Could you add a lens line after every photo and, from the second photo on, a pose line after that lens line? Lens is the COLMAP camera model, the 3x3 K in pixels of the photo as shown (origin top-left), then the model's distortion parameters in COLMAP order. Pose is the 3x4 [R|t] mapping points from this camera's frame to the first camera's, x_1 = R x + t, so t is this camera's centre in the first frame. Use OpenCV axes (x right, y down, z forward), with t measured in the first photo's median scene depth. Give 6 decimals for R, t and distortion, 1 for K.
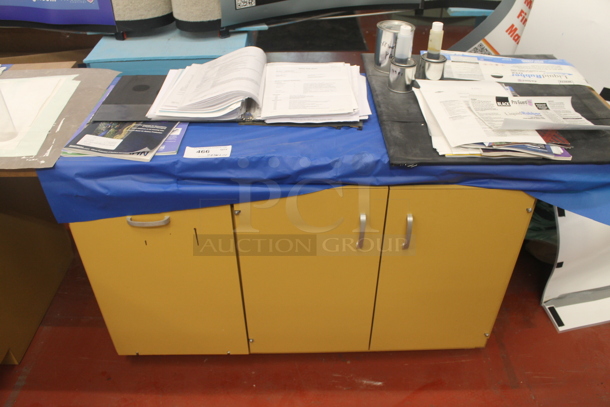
lens RADIAL K [[516.5, 0, 305.0], [0, 516.5, 203.5], [0, 0, 1]] dist [-0.214286, 0.224500]
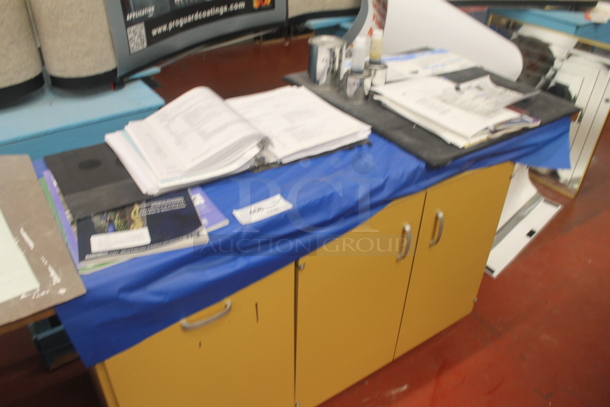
lens RADIAL K [[516.5, 0, 305.0], [0, 516.5, 203.5], [0, 0, 1]] dist [-0.214286, 0.224500]
pose [[0.834248, -0.287422, 0.470552, -0.494300], [0.312447, 0.949577, 0.026078, -0.103237], [-0.454321, 0.125268, 0.881987, 0.205140]]
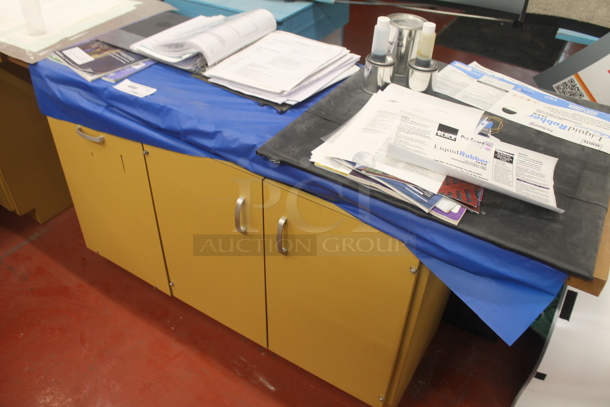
lens RADIAL K [[516.5, 0, 305.0], [0, 516.5, 203.5], [0, 0, 1]] dist [-0.214286, 0.224500]
pose [[0.840123, 0.365833, -0.400450, 0.575748], [-0.354146, 0.929178, 0.105874, -0.107049], [0.410822, 0.052871, 0.910181, 0.193197]]
